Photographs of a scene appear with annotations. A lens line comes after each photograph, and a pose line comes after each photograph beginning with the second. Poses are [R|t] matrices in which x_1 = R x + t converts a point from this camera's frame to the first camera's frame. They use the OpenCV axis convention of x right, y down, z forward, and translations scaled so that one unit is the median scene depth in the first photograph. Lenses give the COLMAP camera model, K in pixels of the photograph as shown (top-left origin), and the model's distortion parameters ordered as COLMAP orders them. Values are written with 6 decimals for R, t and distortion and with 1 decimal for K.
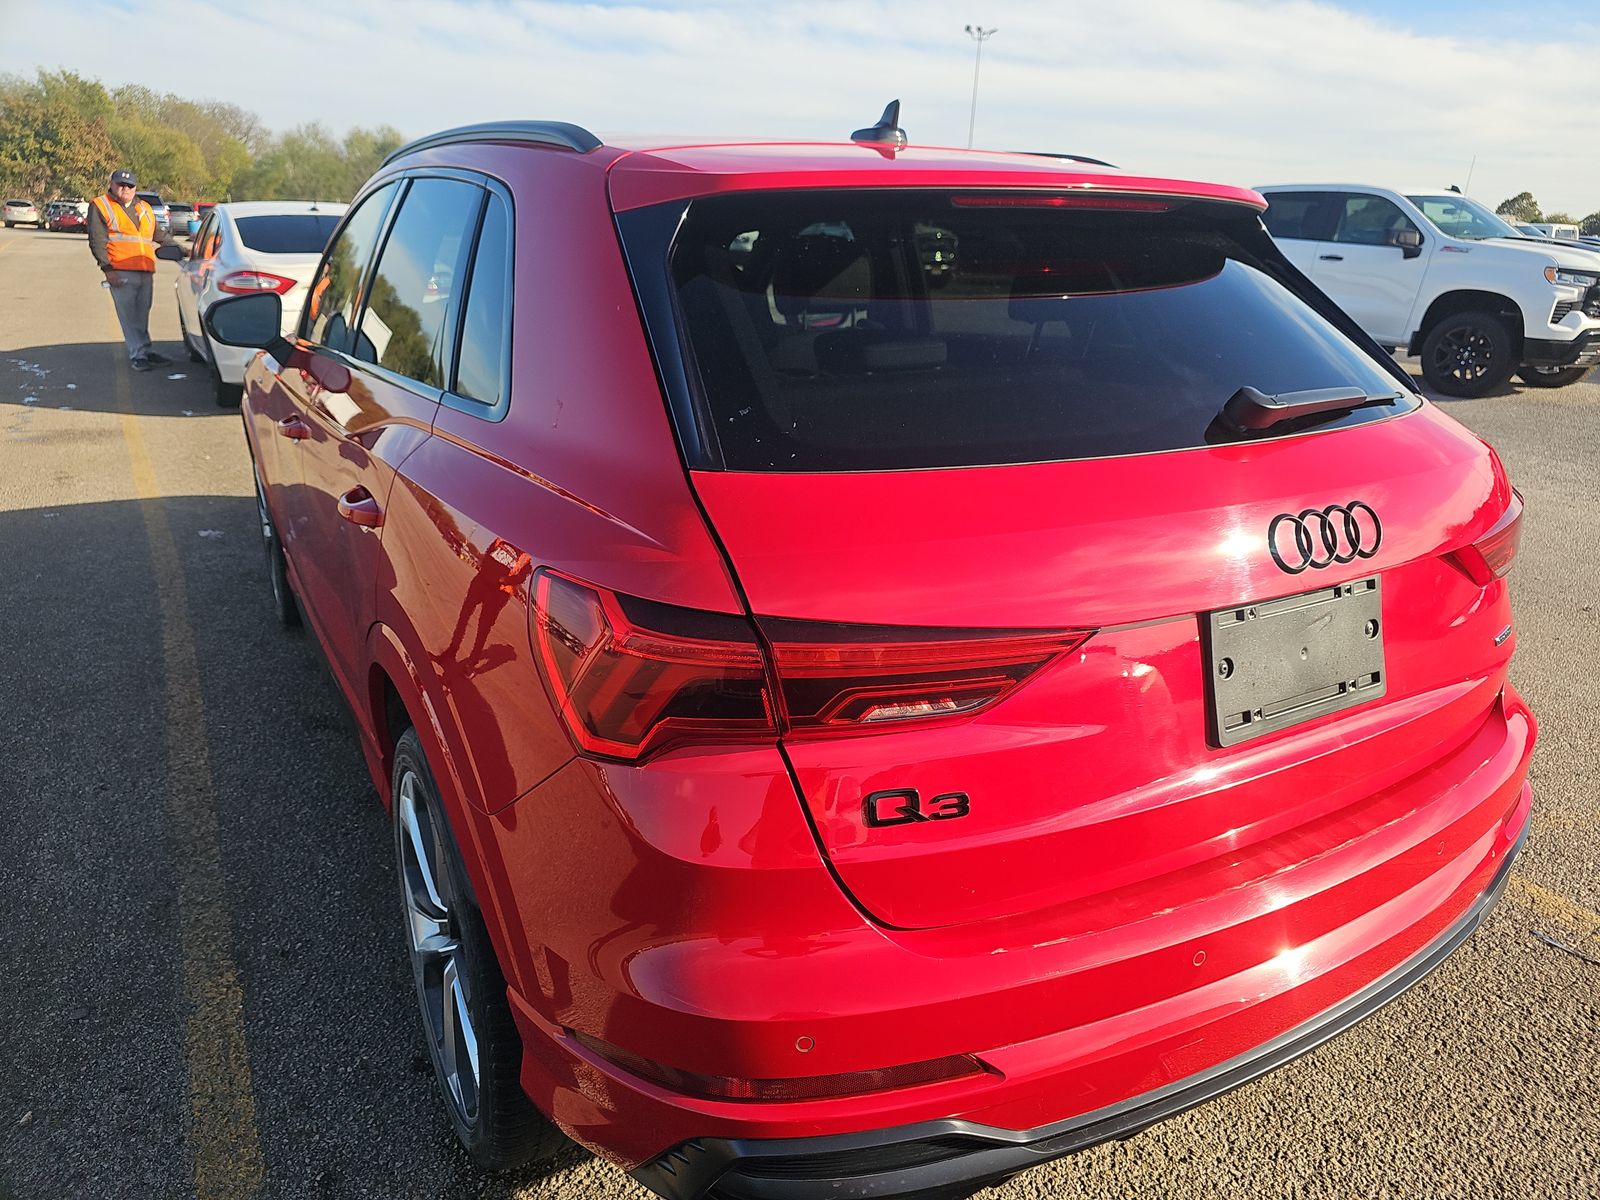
lens RADIAL K [[1057.1, 0, 796.3], [0, 1057.1, 585.1], [0, 0, 1]] dist [0.059071, -0.055719]
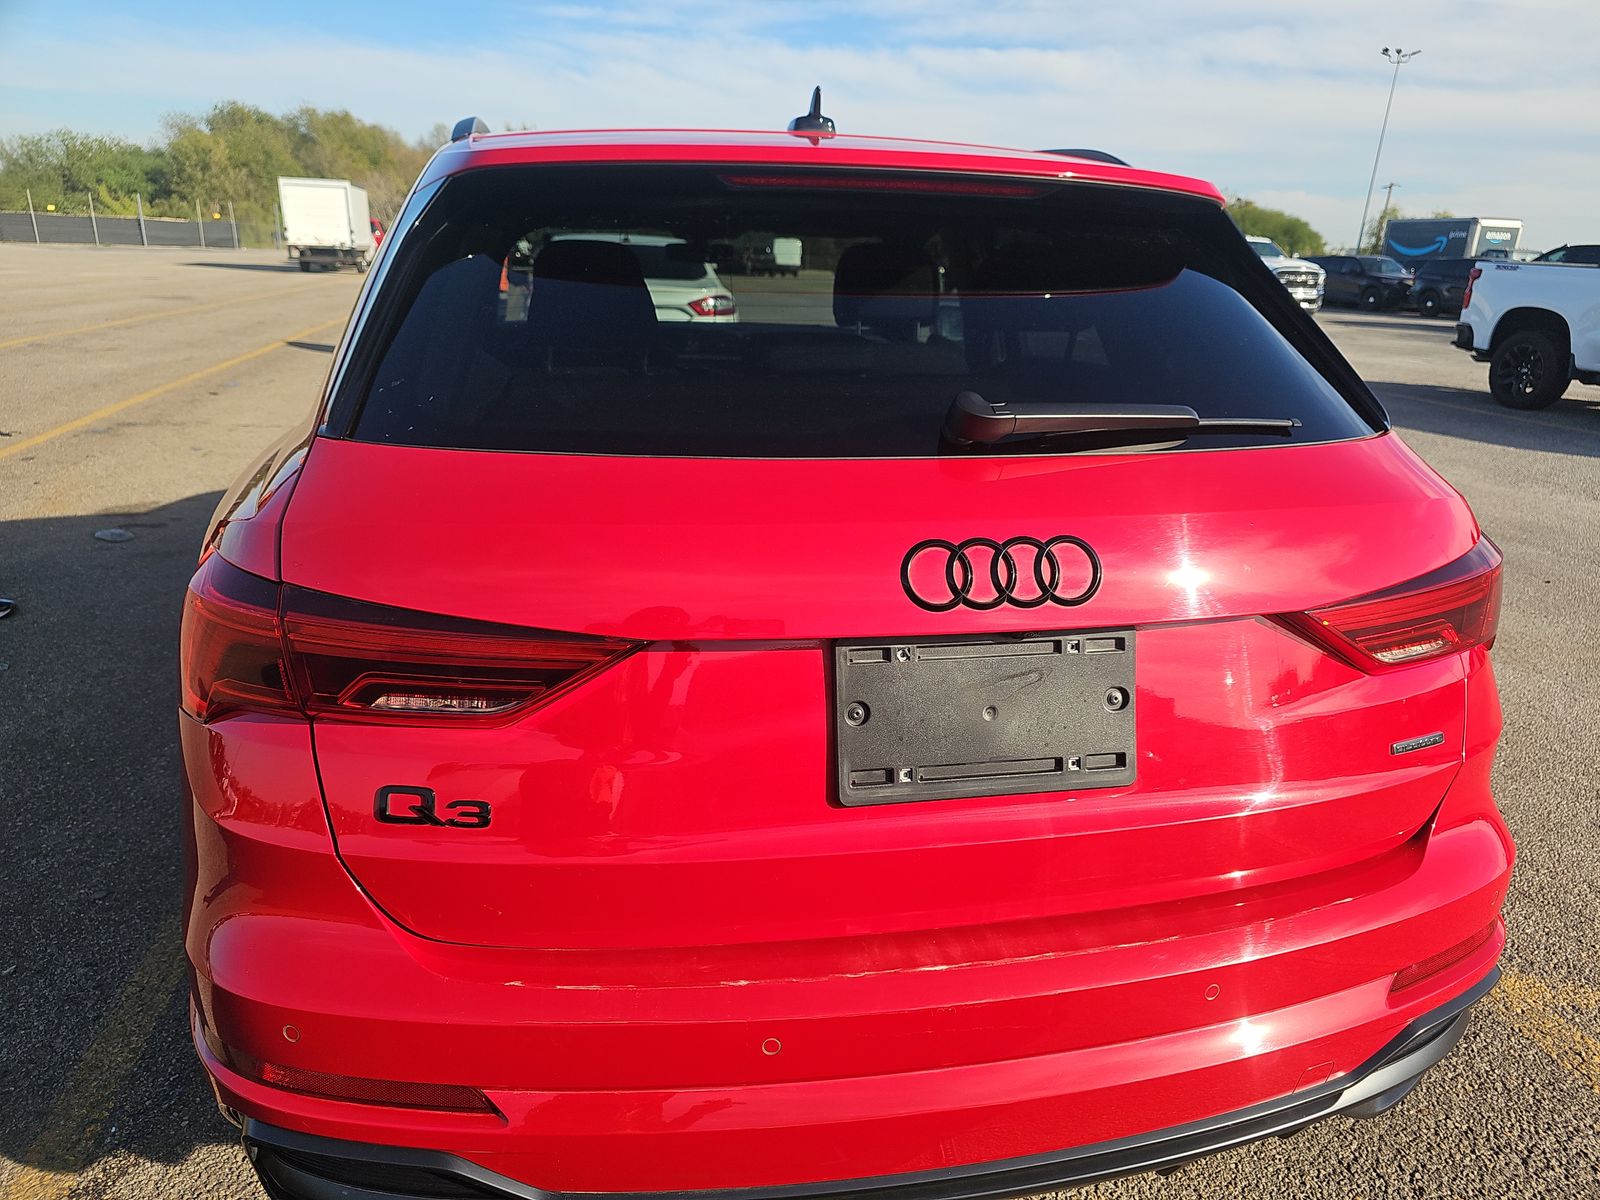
lens RADIAL K [[1057.1, 0, 796.3], [0, 1057.1, 585.1], [0, 0, 1]] dist [0.059071, -0.055719]
pose [[0.946997, 0.102053, -0.304601, 0.601734], [-0.110031, 0.993887, -0.009092, -0.011055], [0.301811, 0.042125, 0.952437, 0.174776]]
